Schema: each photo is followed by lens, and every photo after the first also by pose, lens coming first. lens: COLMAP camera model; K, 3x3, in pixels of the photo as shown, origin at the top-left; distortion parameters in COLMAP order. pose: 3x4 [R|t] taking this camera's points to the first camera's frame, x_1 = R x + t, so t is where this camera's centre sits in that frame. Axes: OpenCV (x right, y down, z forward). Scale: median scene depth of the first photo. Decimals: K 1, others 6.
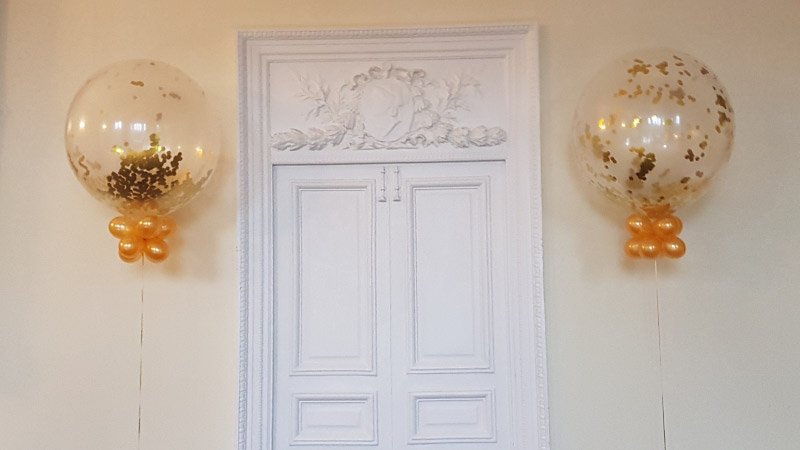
lens RADIAL K [[853.8, 0, 424.2], [0, 853.8, 226.6], [0, 0, 1]] dist [0.157671, -0.004913]
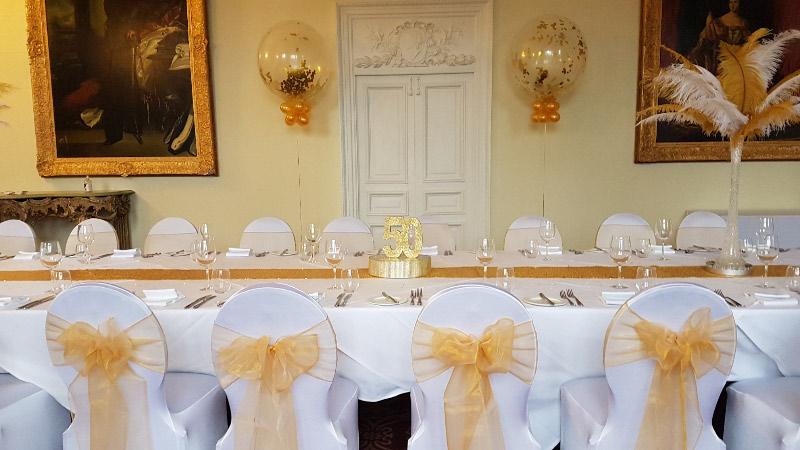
lens RADIAL K [[588.2, 0, 397.5], [0, 588.2, 242.7], [0, 0, 1]] dist [0.210870, -0.405772]
pose [[0.999890, 0.002163, -0.014693, -0.064162], [0.001060, 0.976423, 0.215863, 0.007325], [0.014814, -0.215854, 0.976313, -0.455332]]
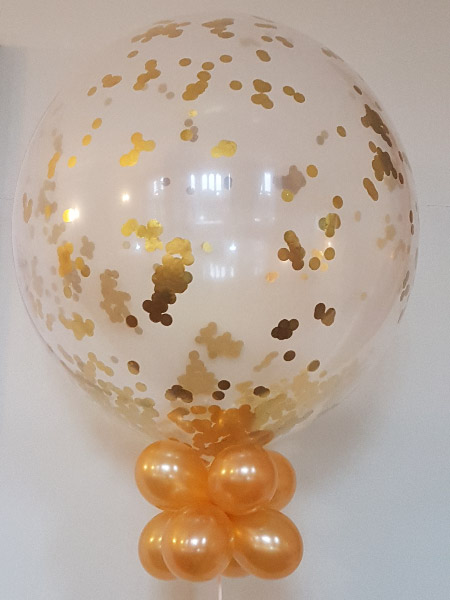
lens RADIAL K [[818.5, 0, 211.5], [0, 818.5, 300.9], [0, 0, 1]] dist [0.181201, -0.003732]
pose [[0.995929, 0.043642, 0.078870, 0.227611], [-0.019151, 0.957450, -0.287963, 0.026240], [-0.088081, 0.285280, 0.954388, 0.639403]]
